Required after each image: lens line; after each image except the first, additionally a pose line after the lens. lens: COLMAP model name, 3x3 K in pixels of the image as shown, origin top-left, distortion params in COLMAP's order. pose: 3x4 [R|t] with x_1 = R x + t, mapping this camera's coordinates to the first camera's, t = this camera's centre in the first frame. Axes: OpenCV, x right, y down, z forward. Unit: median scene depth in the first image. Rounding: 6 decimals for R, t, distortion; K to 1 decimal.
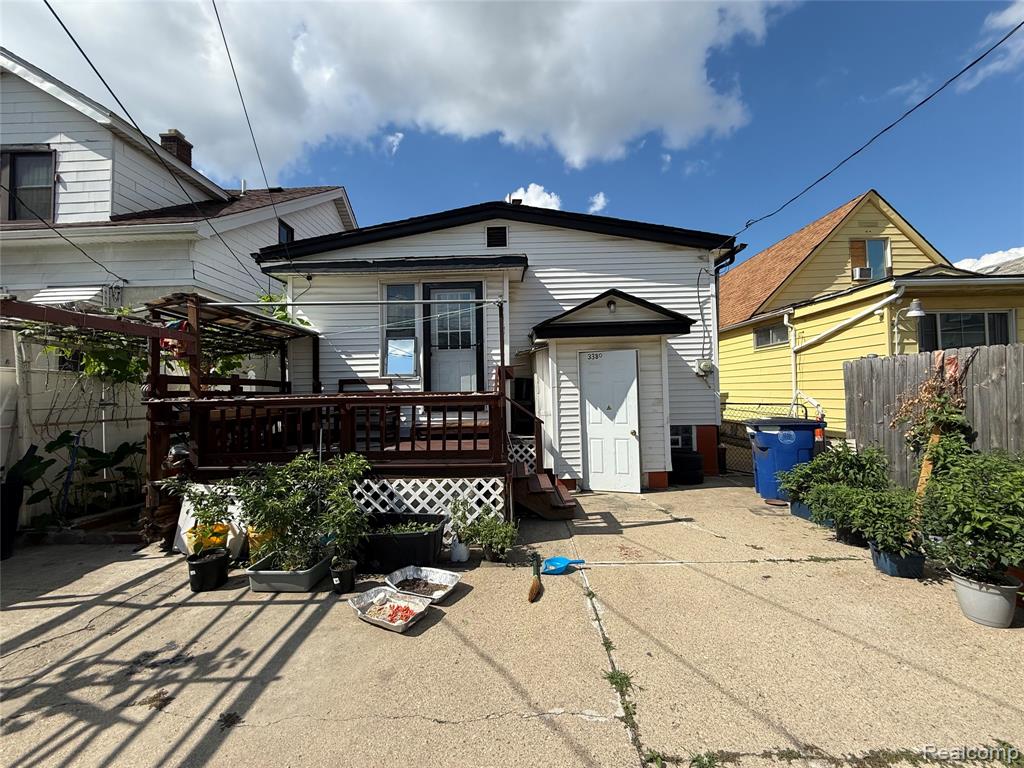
lens RADIAL K [[407.7, 0, 509.5], [0, 407.7, 382.3], [0, 0, 1]] dist [-0.000128, 0.000677]
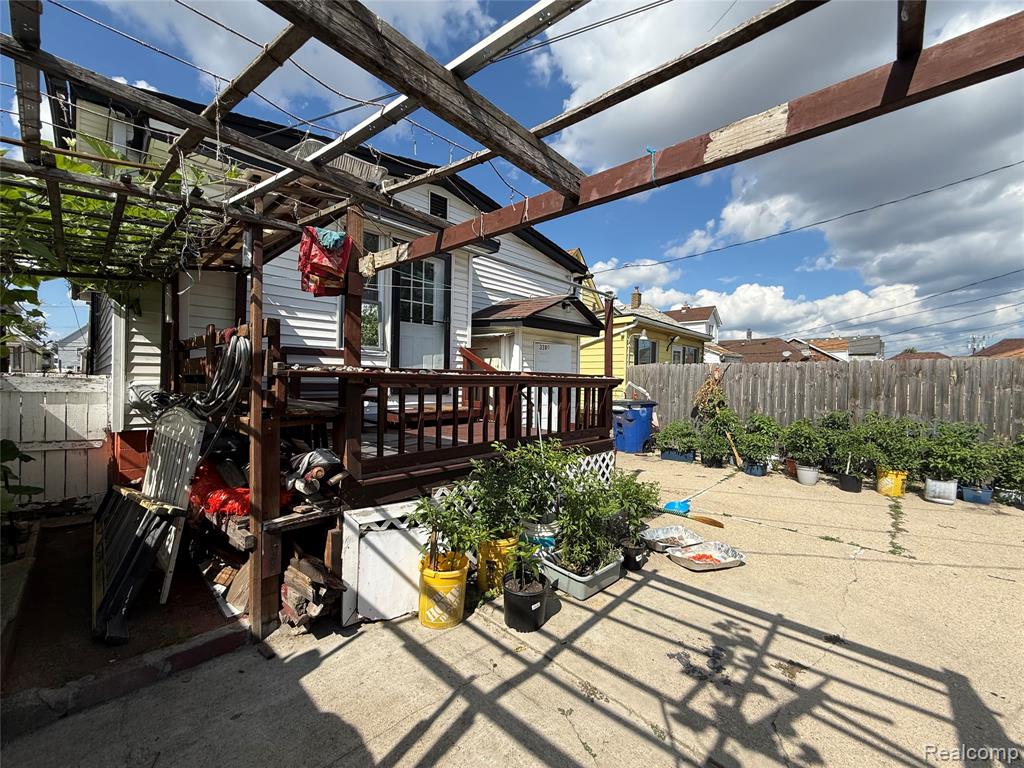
lens RADIAL K [[407.7, 0, 509.5], [0, 407.7, 382.3], [0, 0, 1]] dist [-0.000128, 0.000677]
pose [[0.680522, 0.027085, 0.732227, -1.415415], [-0.051416, 0.998618, 0.010846, 0.055918], [-0.730922, -0.045029, 0.680974, 0.568371]]
